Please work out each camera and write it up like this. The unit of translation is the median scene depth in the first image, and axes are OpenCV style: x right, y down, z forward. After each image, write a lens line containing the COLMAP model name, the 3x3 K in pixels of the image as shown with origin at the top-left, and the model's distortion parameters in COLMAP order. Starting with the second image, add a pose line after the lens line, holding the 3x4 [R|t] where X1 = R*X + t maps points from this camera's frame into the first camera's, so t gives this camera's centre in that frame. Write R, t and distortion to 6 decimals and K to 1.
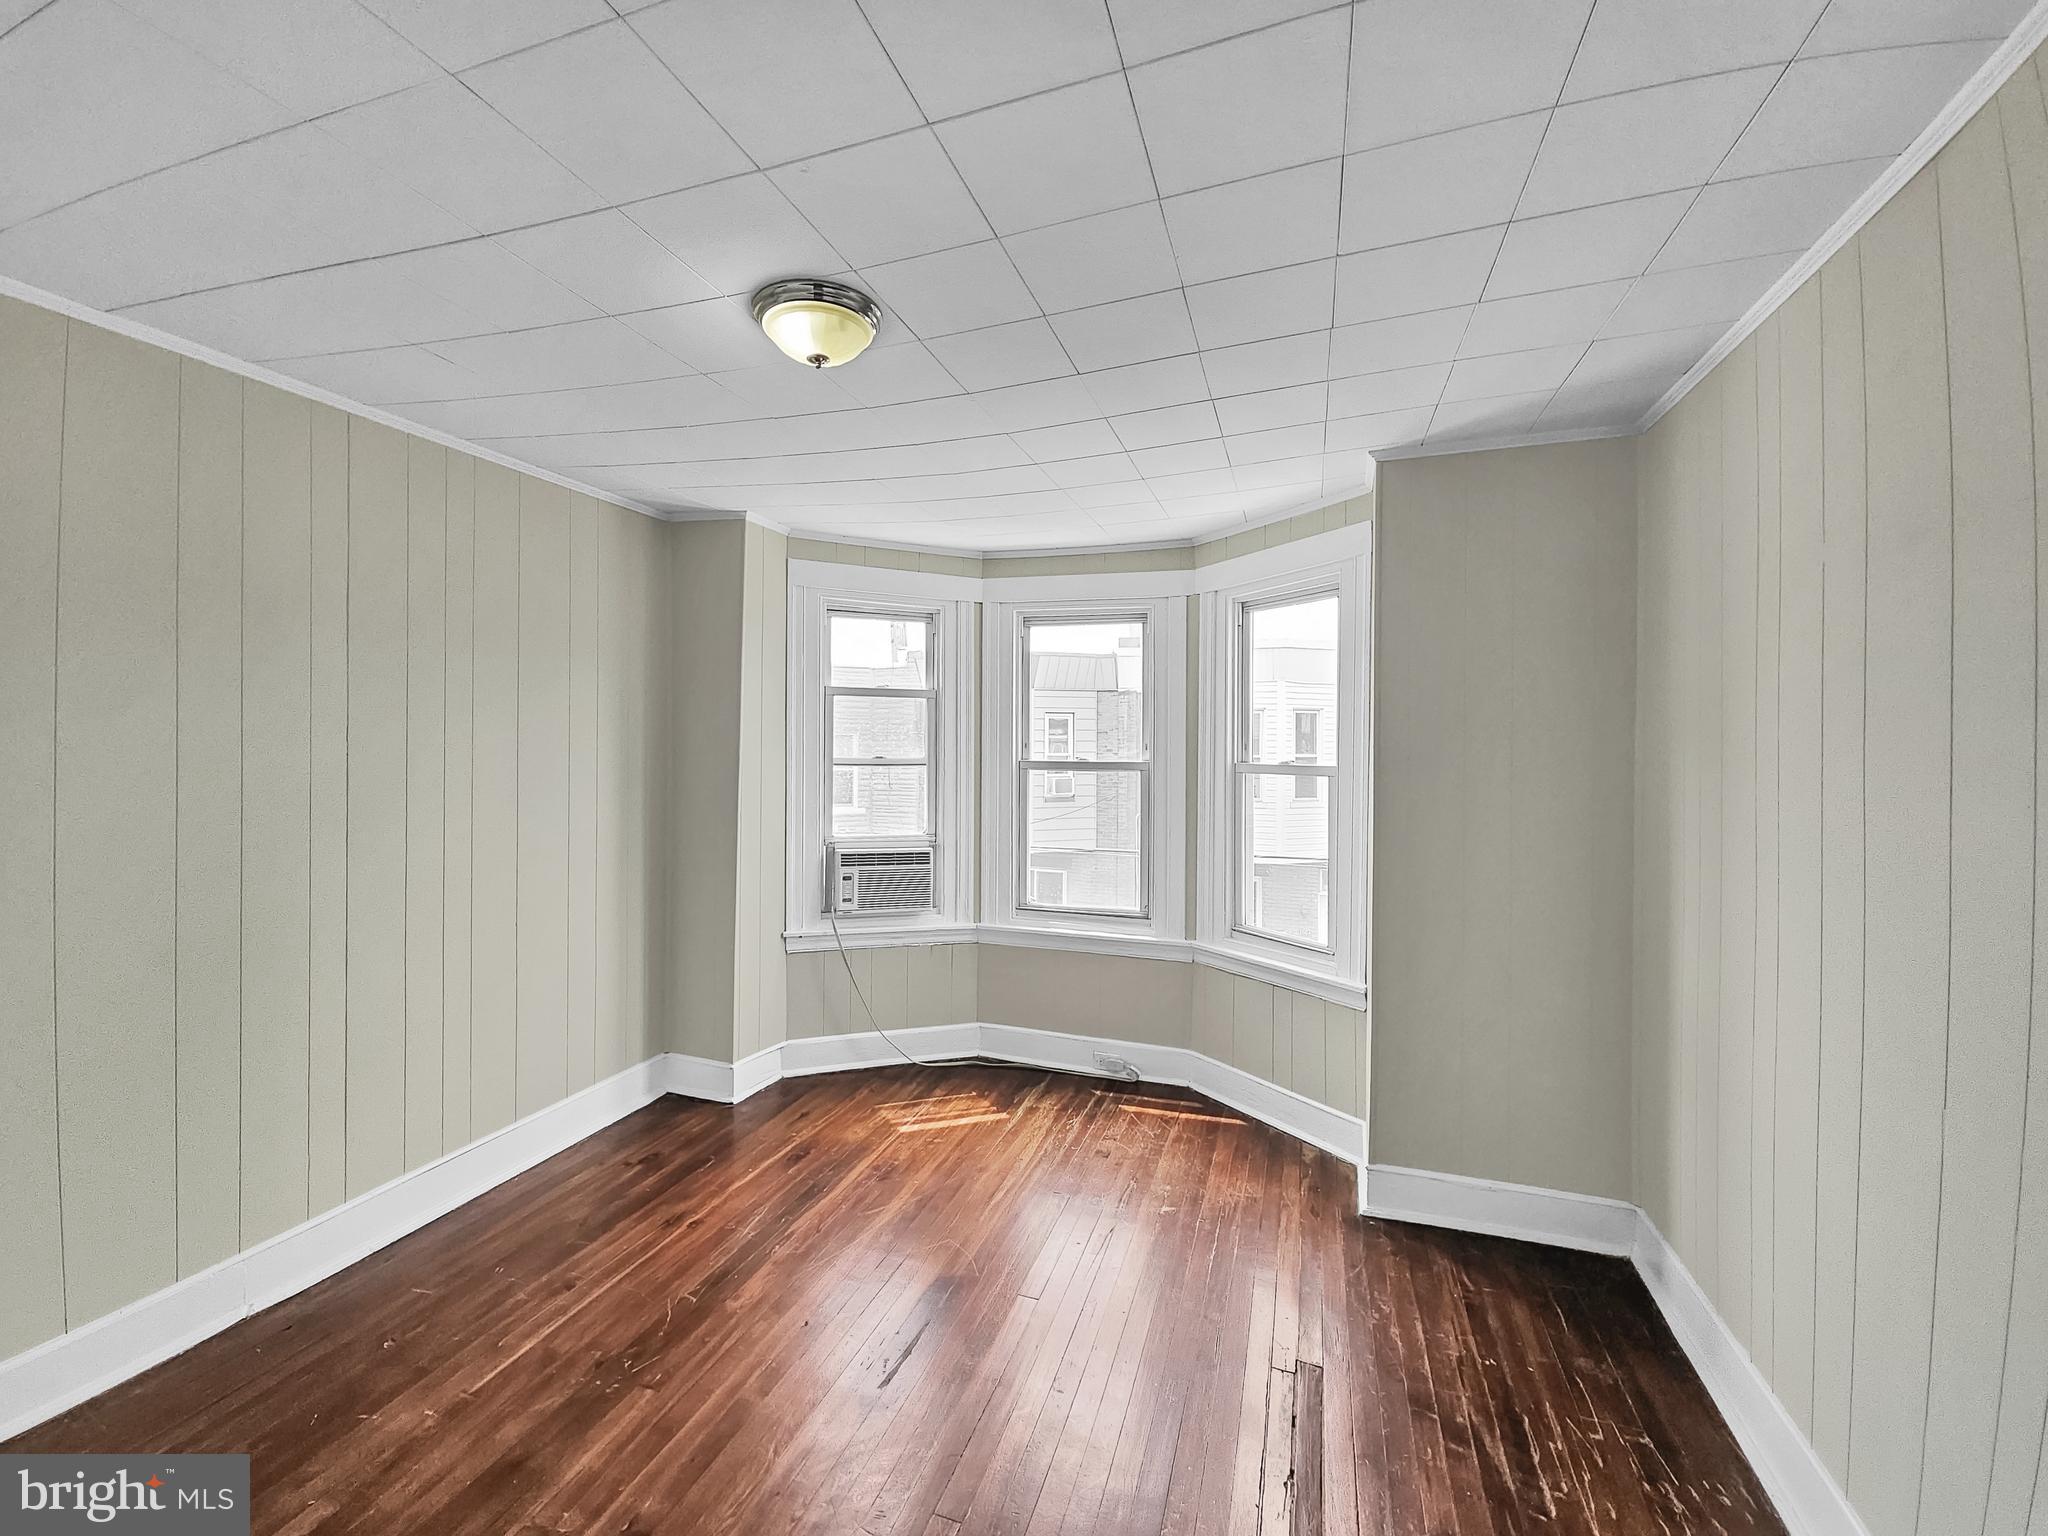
lens RADIAL K [[828.9, 0, 1017.7], [0, 828.9, 750.1], [0, 0, 1]] dist [-0.001573, -0.000377]
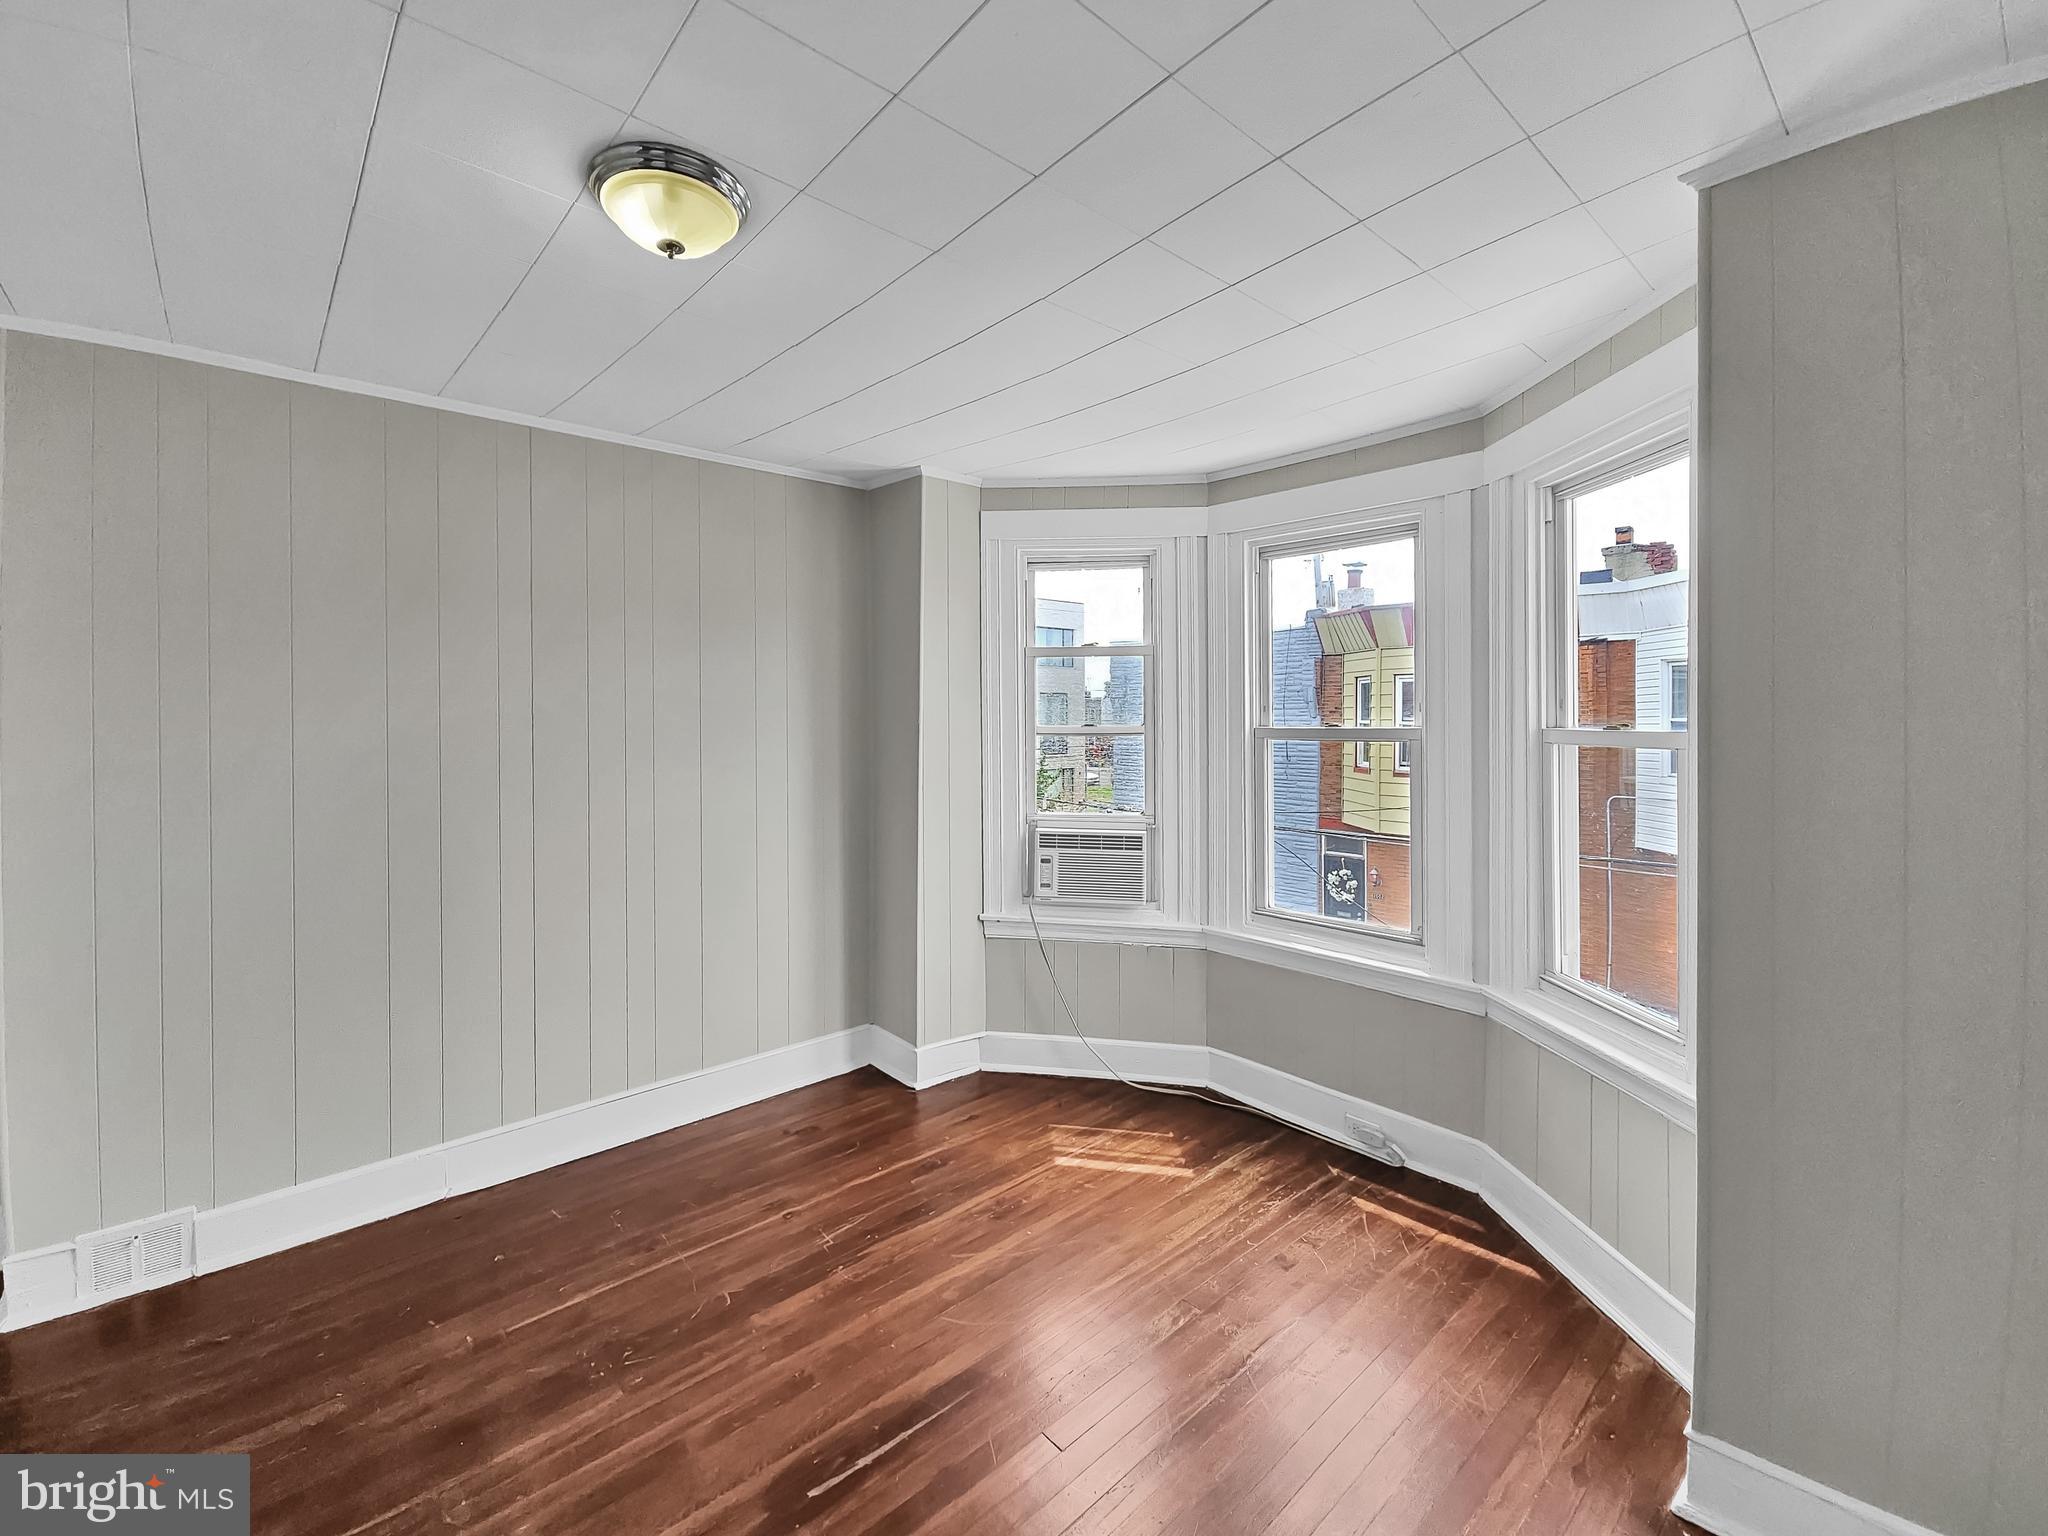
lens RADIAL K [[844.6, 0, 1018.2], [0, 844.6, 726.1], [0, 0, 1]] dist [-0.000716, -0.000035]
pose [[0.873349, -0.008035, -0.487029, 0.233137], [0.010708, 0.999939, 0.002705, 0.007091], [0.486978, -0.007577, 0.873381, 0.208576]]
